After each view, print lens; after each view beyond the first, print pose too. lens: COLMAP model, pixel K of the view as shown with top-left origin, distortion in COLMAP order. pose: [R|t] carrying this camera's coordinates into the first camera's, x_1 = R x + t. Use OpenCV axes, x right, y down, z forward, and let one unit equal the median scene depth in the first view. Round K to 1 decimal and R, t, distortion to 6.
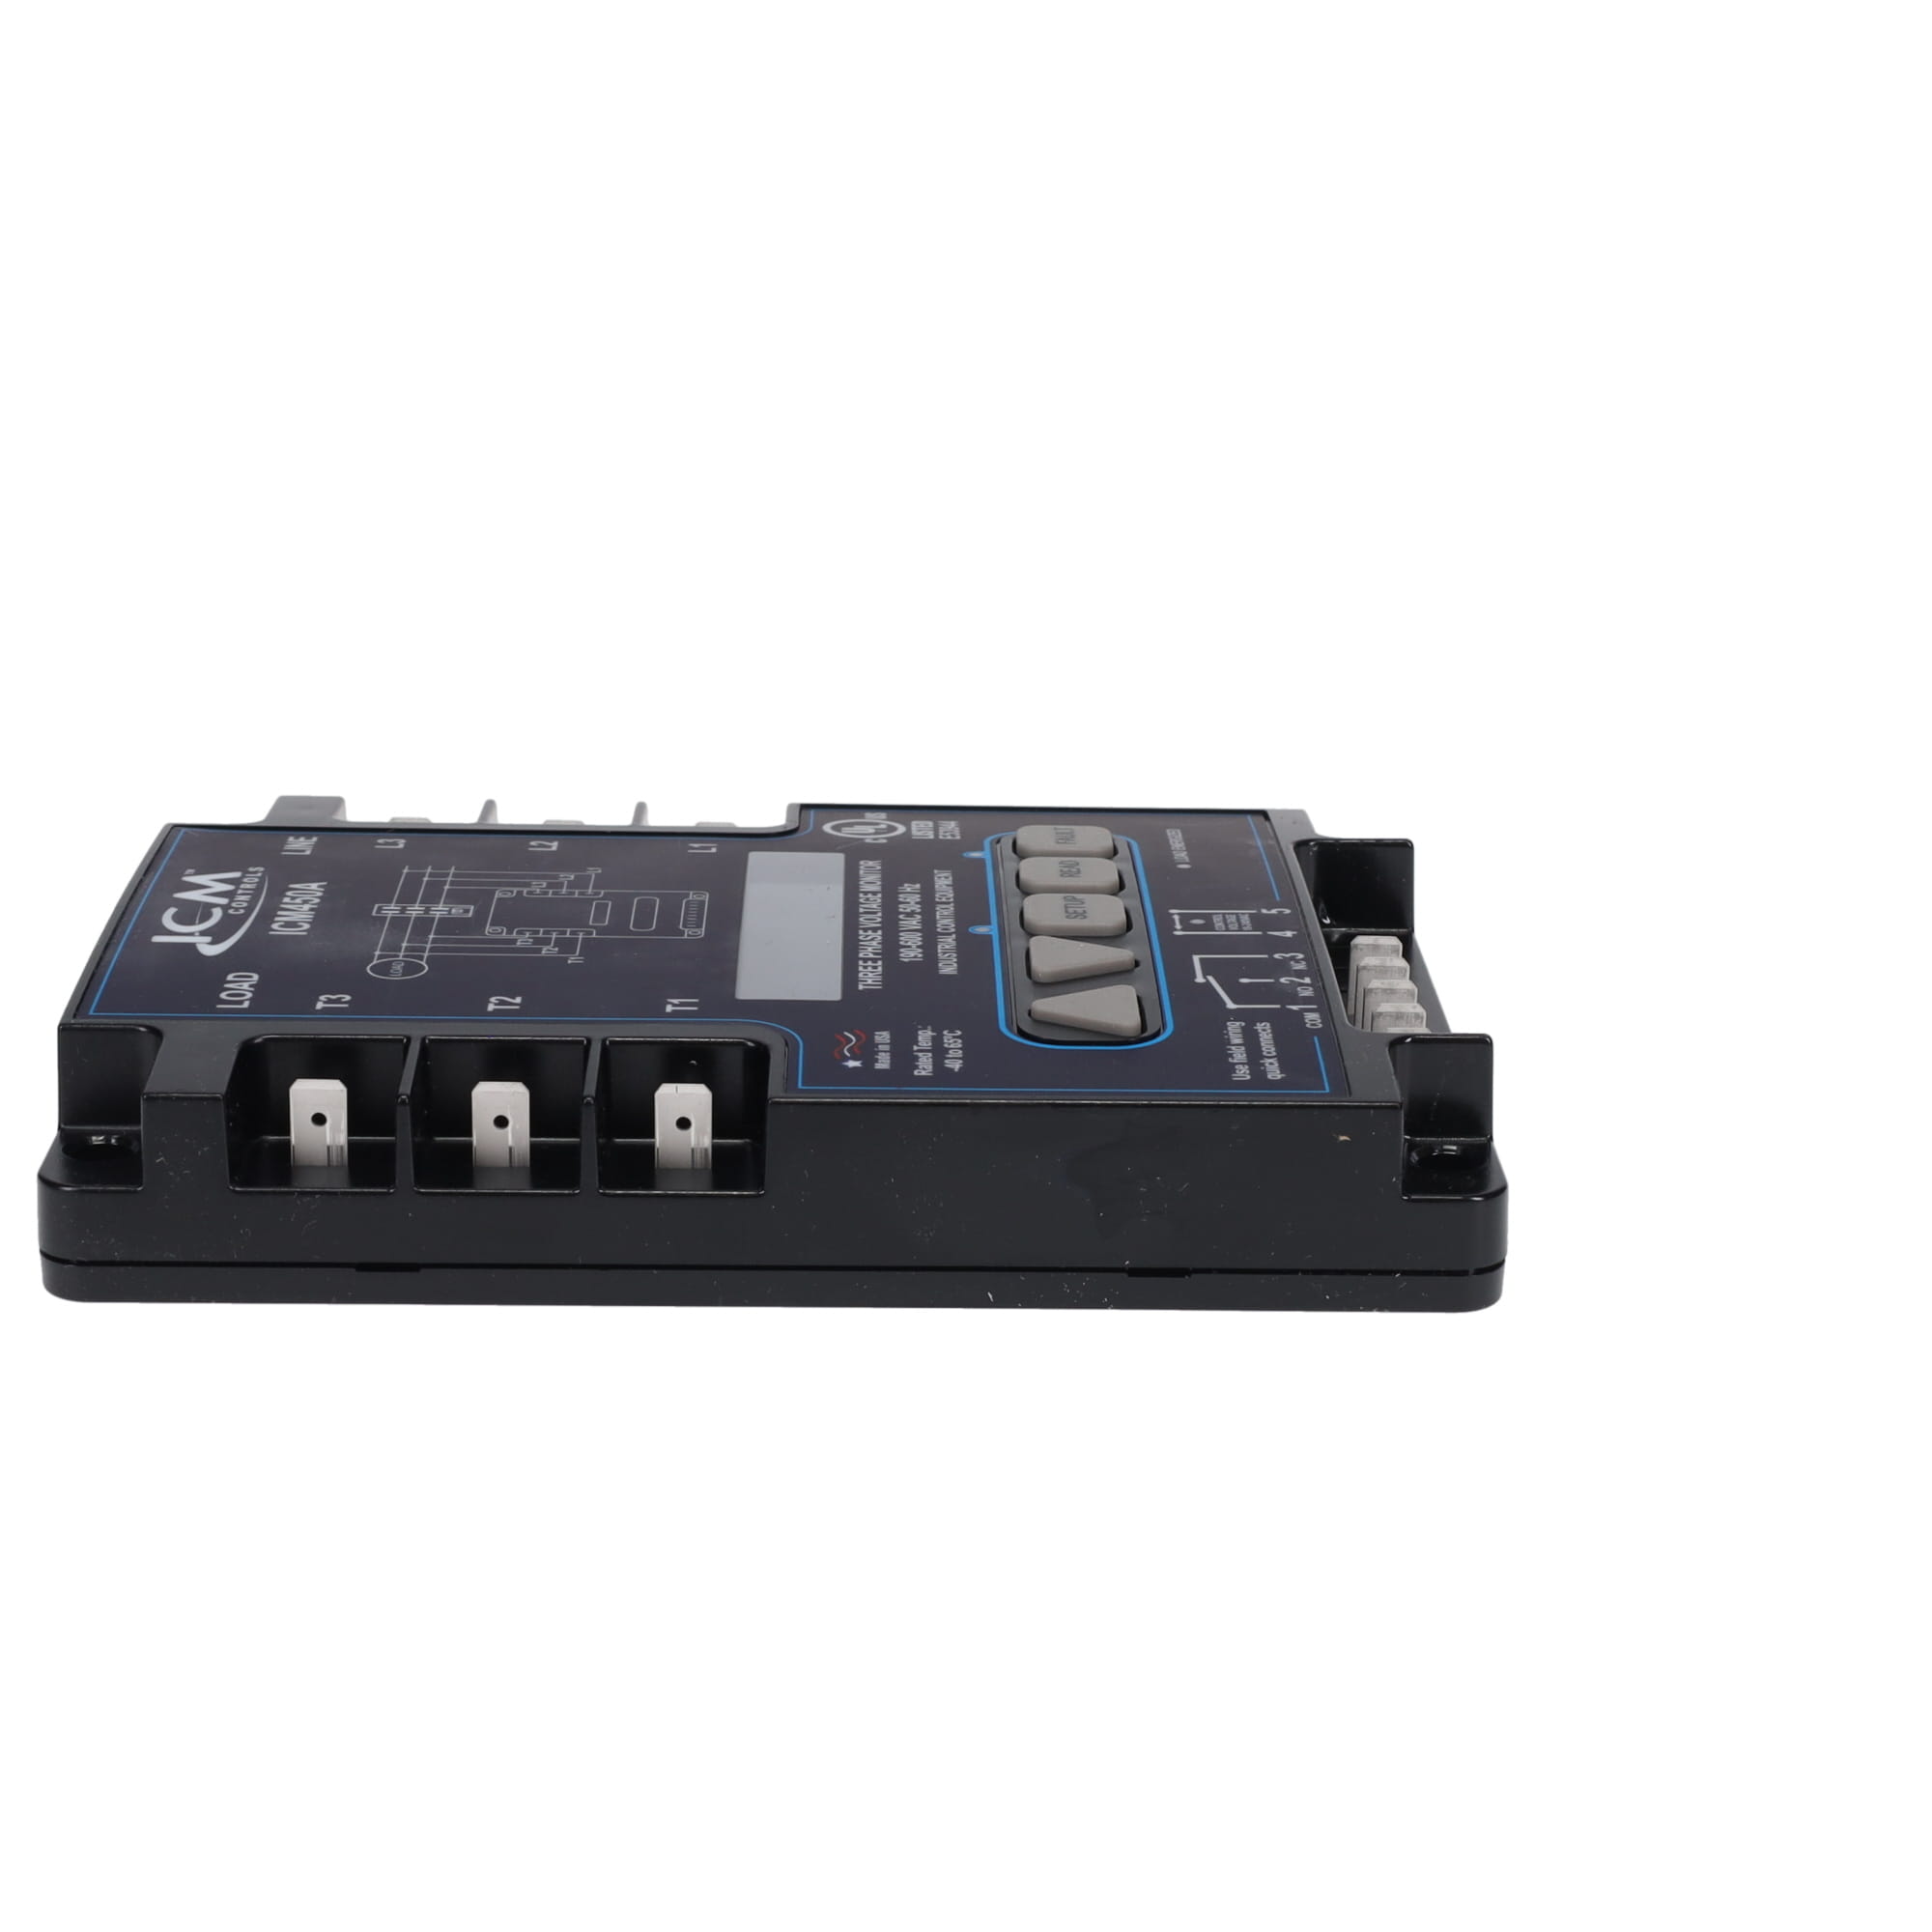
lens RADIAL K [[4524.7, 0, 966.0], [0, 4524.7, 966.0], [0, 0, 1]] dist [0.024443, 0.605934]
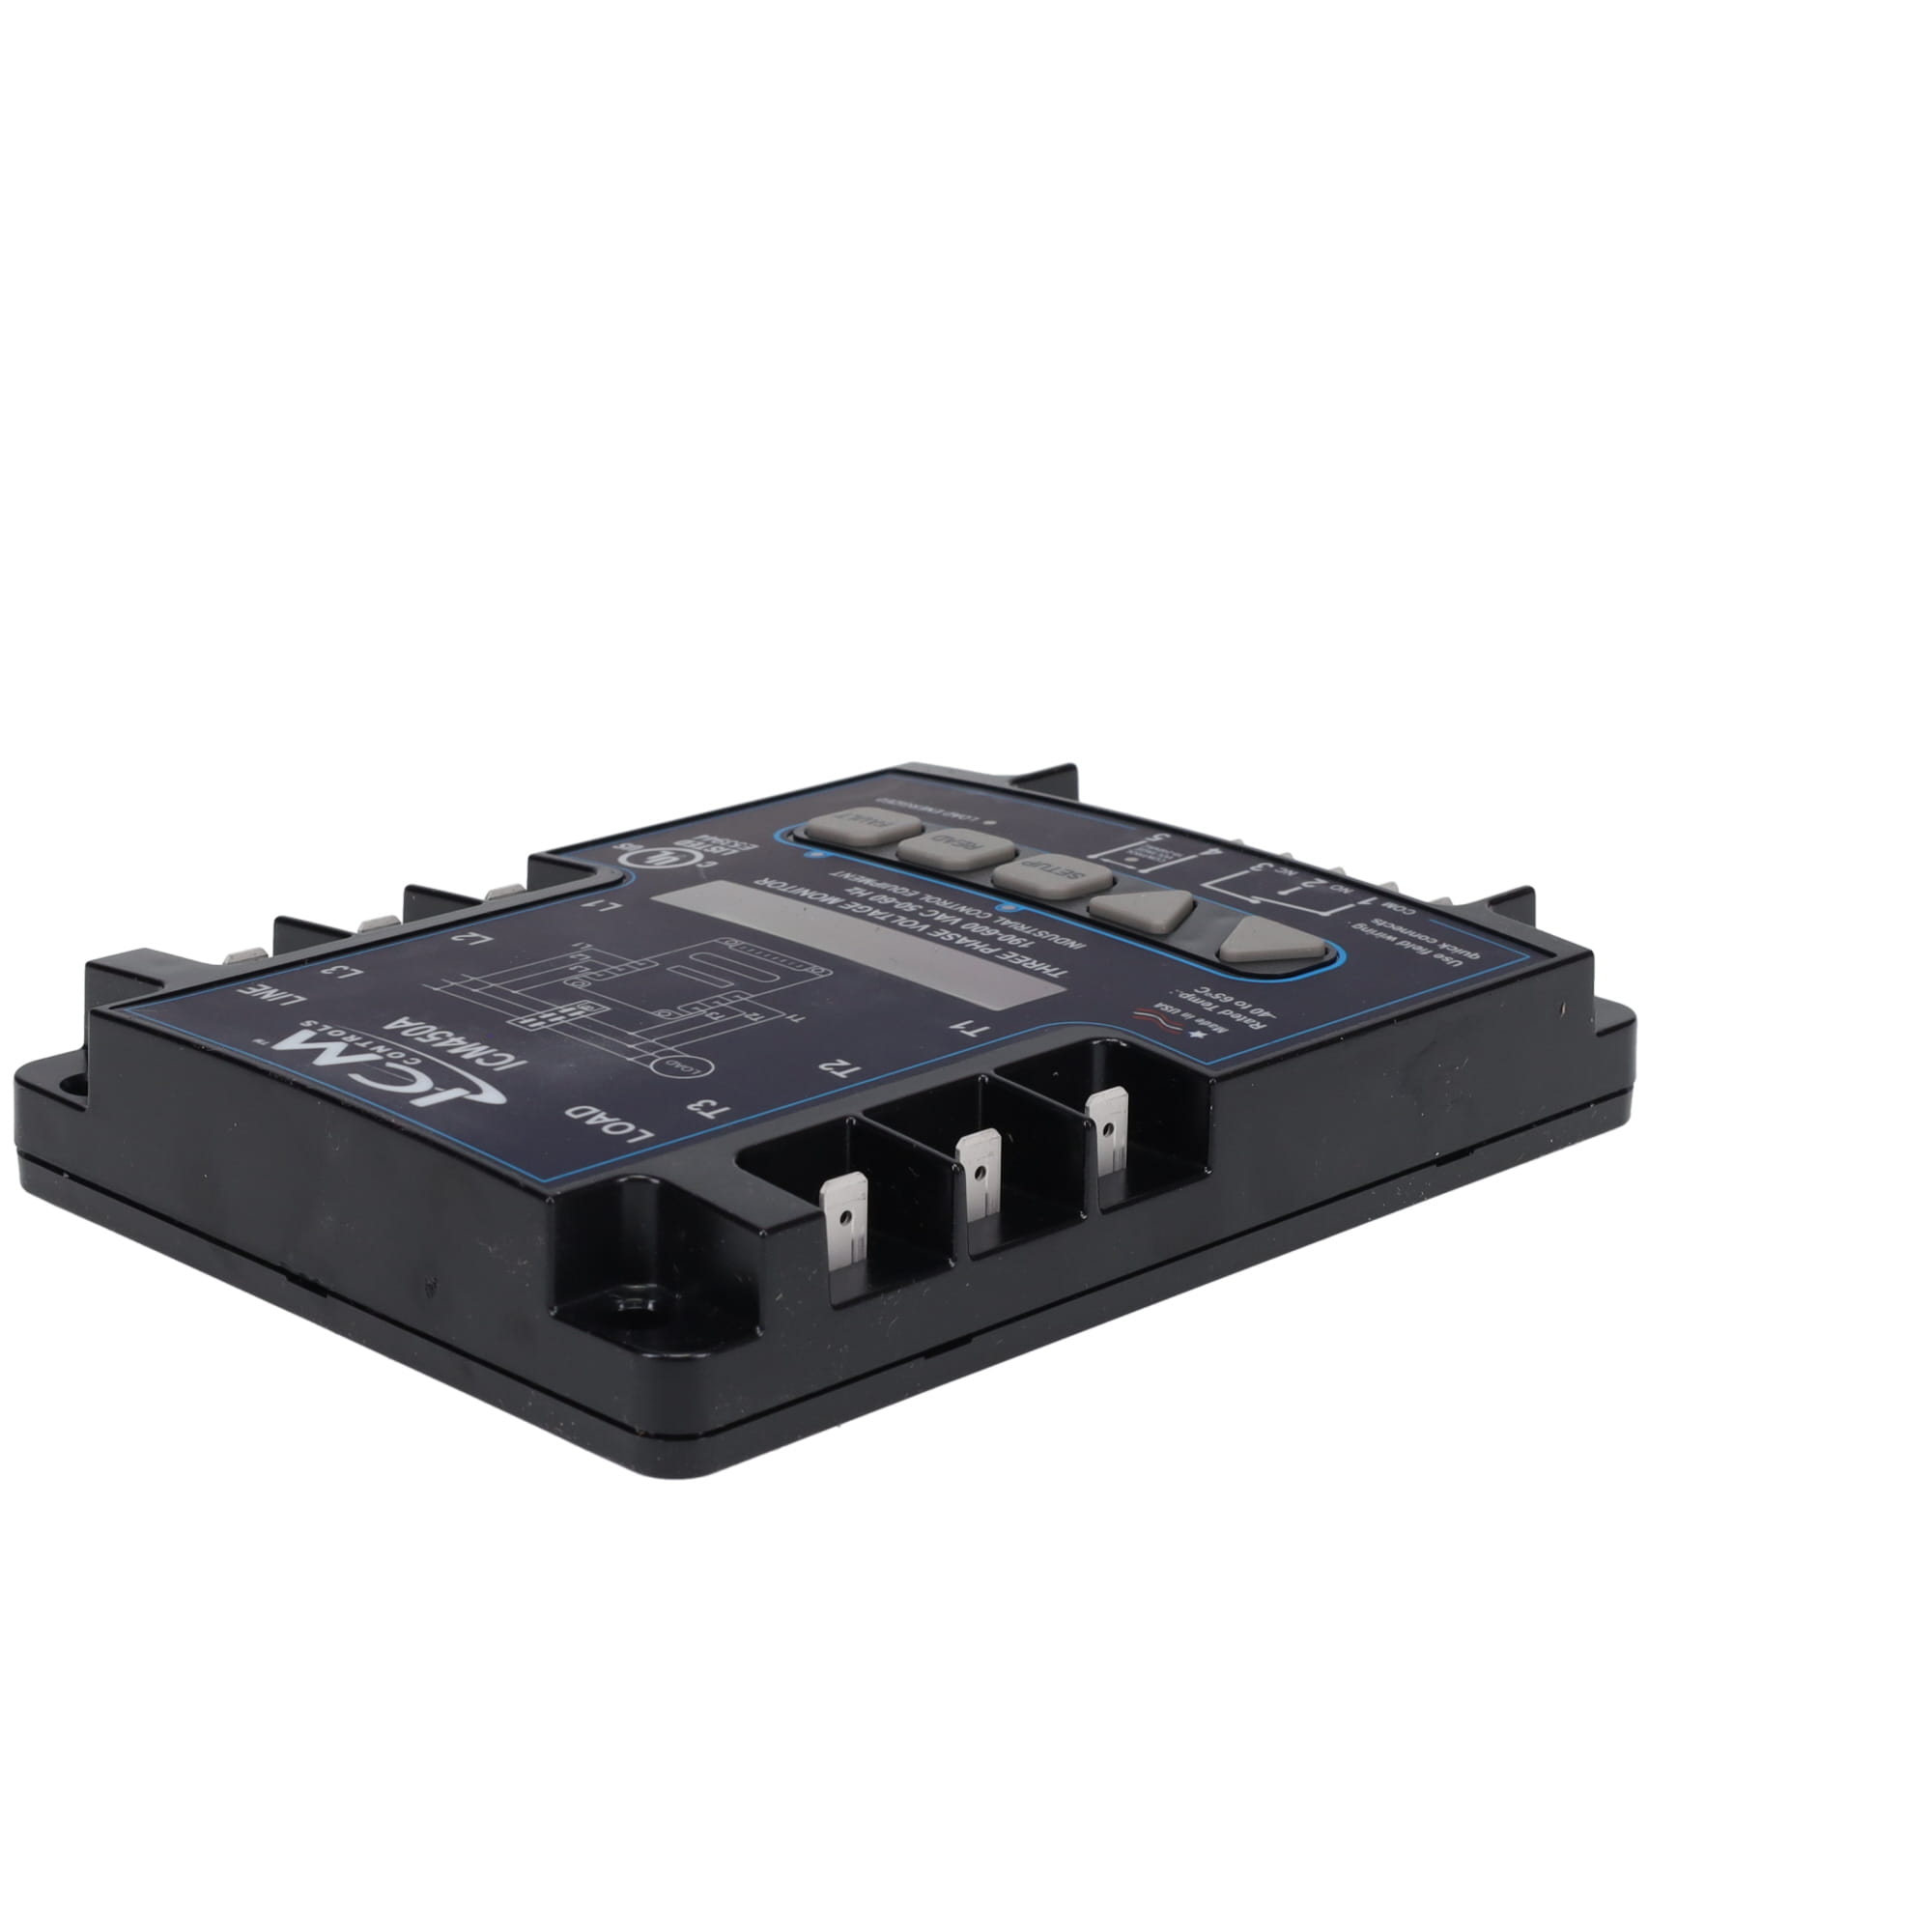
lens RADIAL K [[4524.7, 0, 966.0], [0, 4524.7, 966.0], [0, 0, 1]] dist [0.024443, 0.605934]
pose [[0.717715, -0.218481, 0.661174, -0.693531], [0.209504, 0.973261, 0.094188, -0.095017], [-0.664073, 0.070918, 0.744296, 0.257981]]
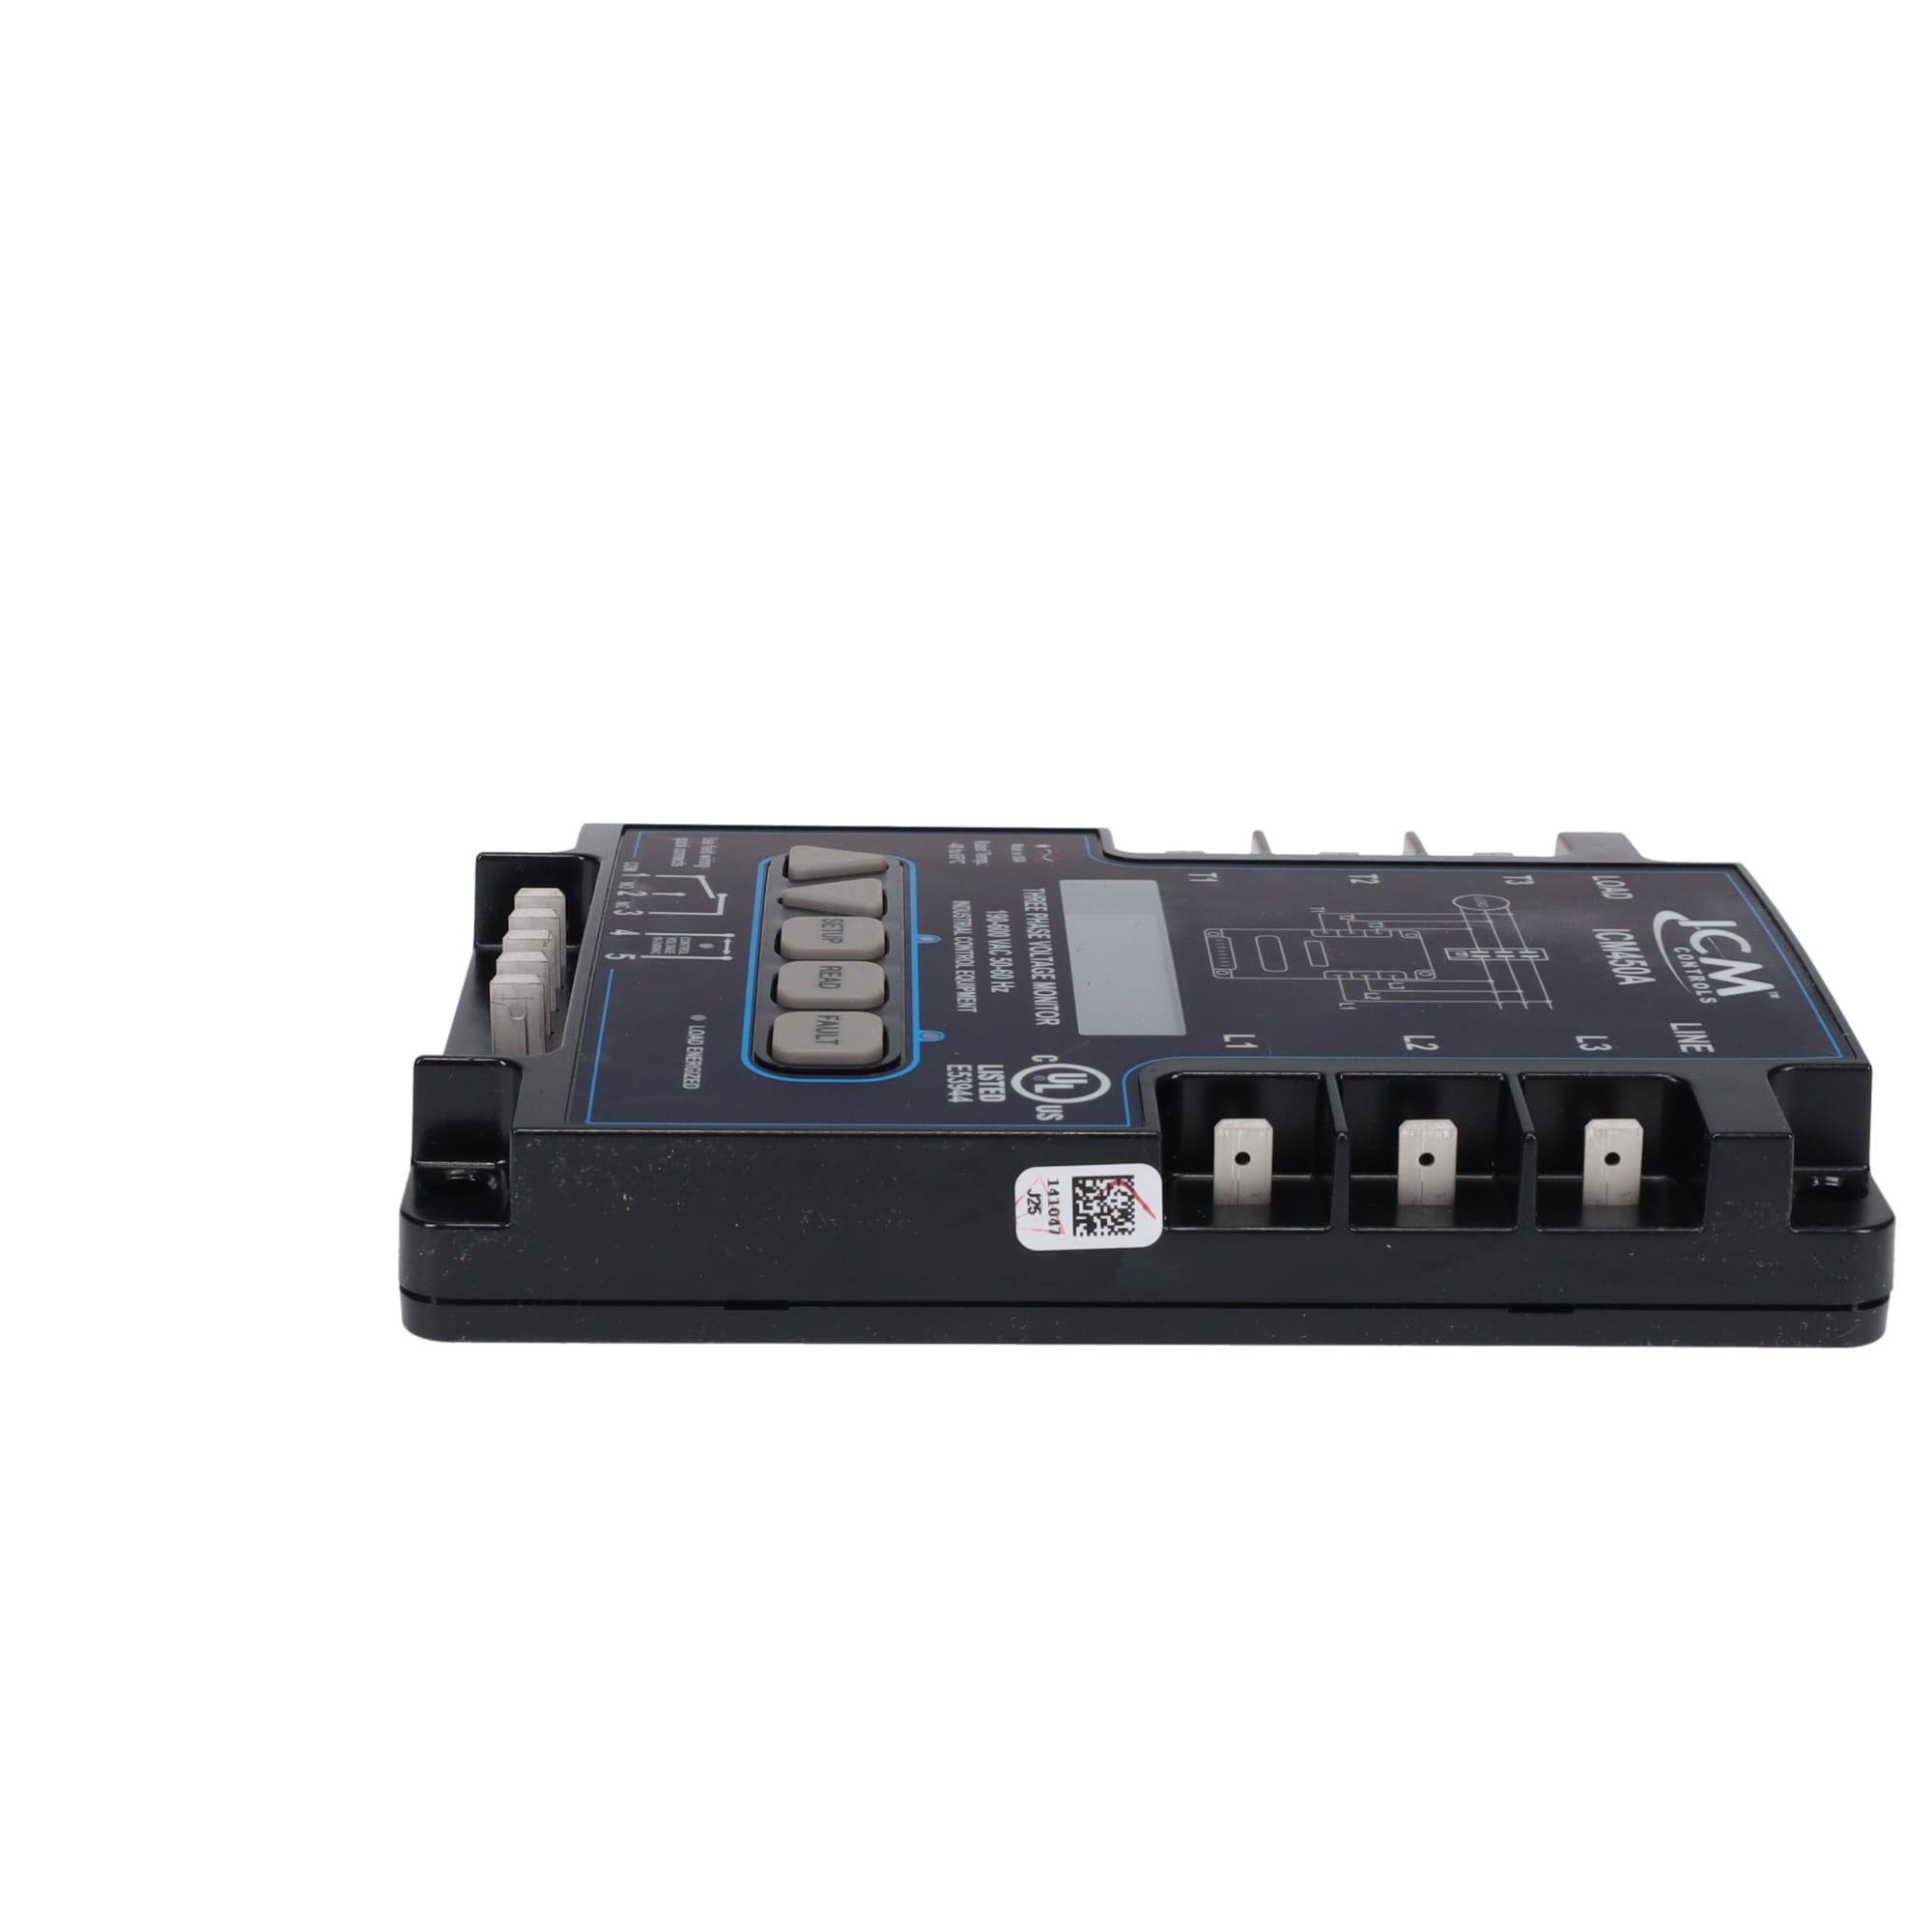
lens RADIAL K [[4524.7, 0, 966.0], [0, 4524.7, 966.0], [0, 0, 1]] dist [0.024443, 0.605934]
pose [[-0.999575, -0.028470, -0.006280, 0.001116], [-0.026755, 0.810220, 0.585514, -0.598897], [-0.011581, 0.585433, -0.810638, 1.852023]]
